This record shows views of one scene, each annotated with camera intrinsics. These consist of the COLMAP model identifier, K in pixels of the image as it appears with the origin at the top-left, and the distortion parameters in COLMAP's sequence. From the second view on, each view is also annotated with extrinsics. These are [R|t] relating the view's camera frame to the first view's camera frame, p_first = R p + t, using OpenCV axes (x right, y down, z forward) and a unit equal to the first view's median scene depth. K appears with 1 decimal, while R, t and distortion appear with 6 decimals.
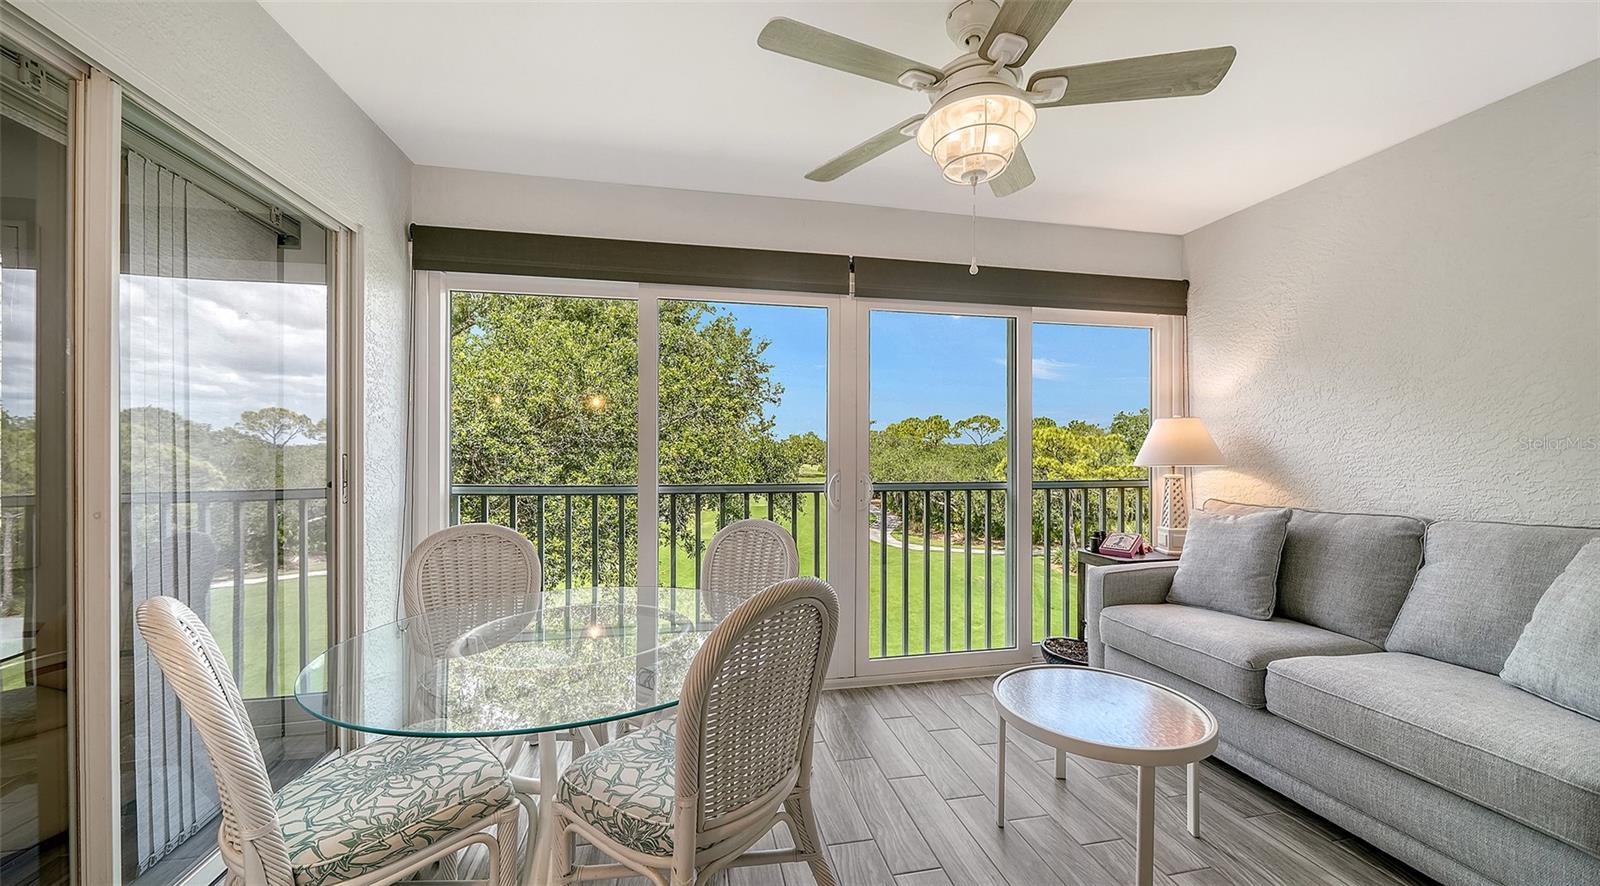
lens RADIAL K [[554.4, 0, 804.0], [0, 554.4, 449.1], [0, 0, 1]] dist [-0.004572, -0.001049]
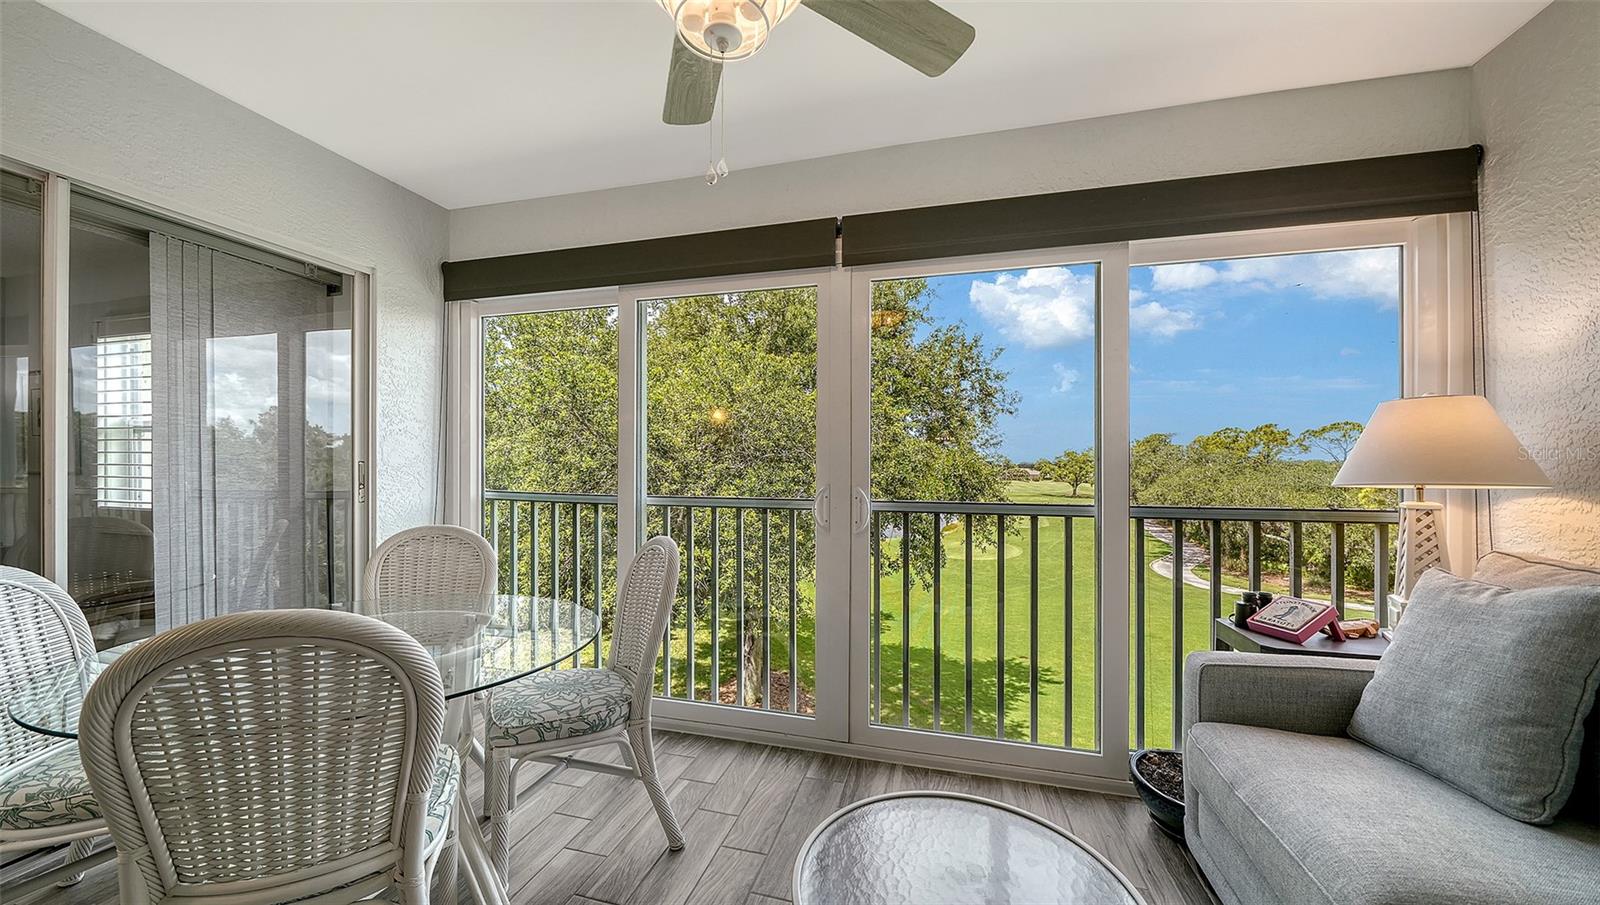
lens RADIAL K [[559.4, 0, 796.4], [0, 559.4, 463.5], [0, 0, 1]] dist [-0.009047, 0.000560]
pose [[0.892902, -0.000162, -0.450252, 0.394245], [-0.001846, 0.999990, -0.004021, 0.011769], [0.450248, 0.004422, 0.892893, 0.252936]]
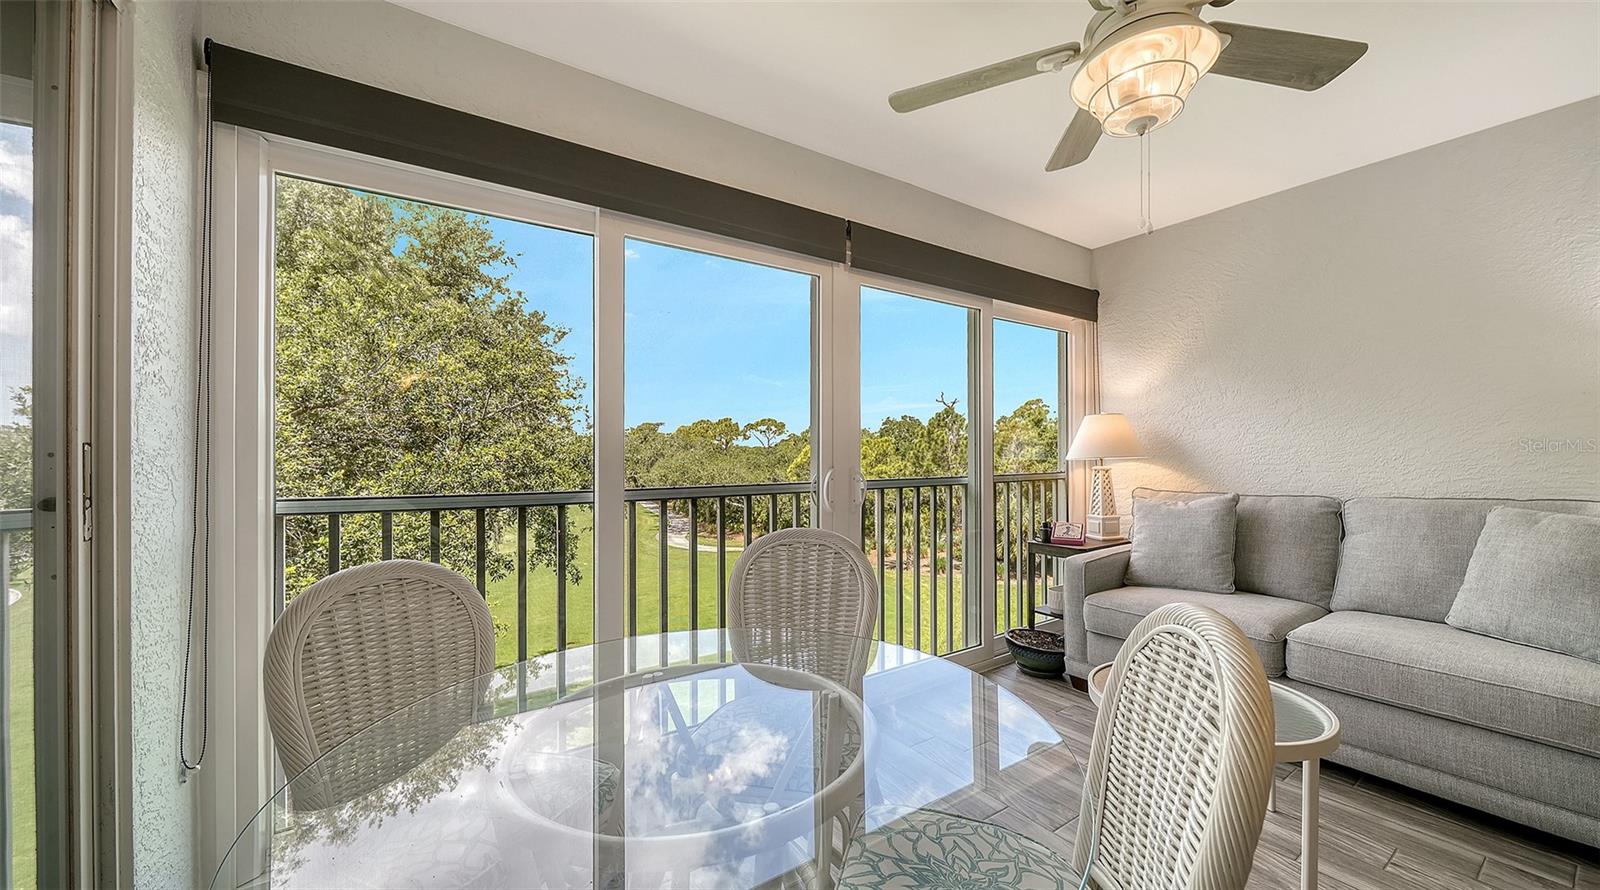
lens RADIAL K [[554.4, 0, 805.3], [0, 554.4, 450.0], [0, 0, 1]] dist [-0.004572, -0.001049]
pose [[0.931016, -0.003680, 0.364959, -0.293687], [0.004553, 0.999988, -0.001533, 0.013825], [-0.364949, 0.003089, 0.931022, 0.216811]]
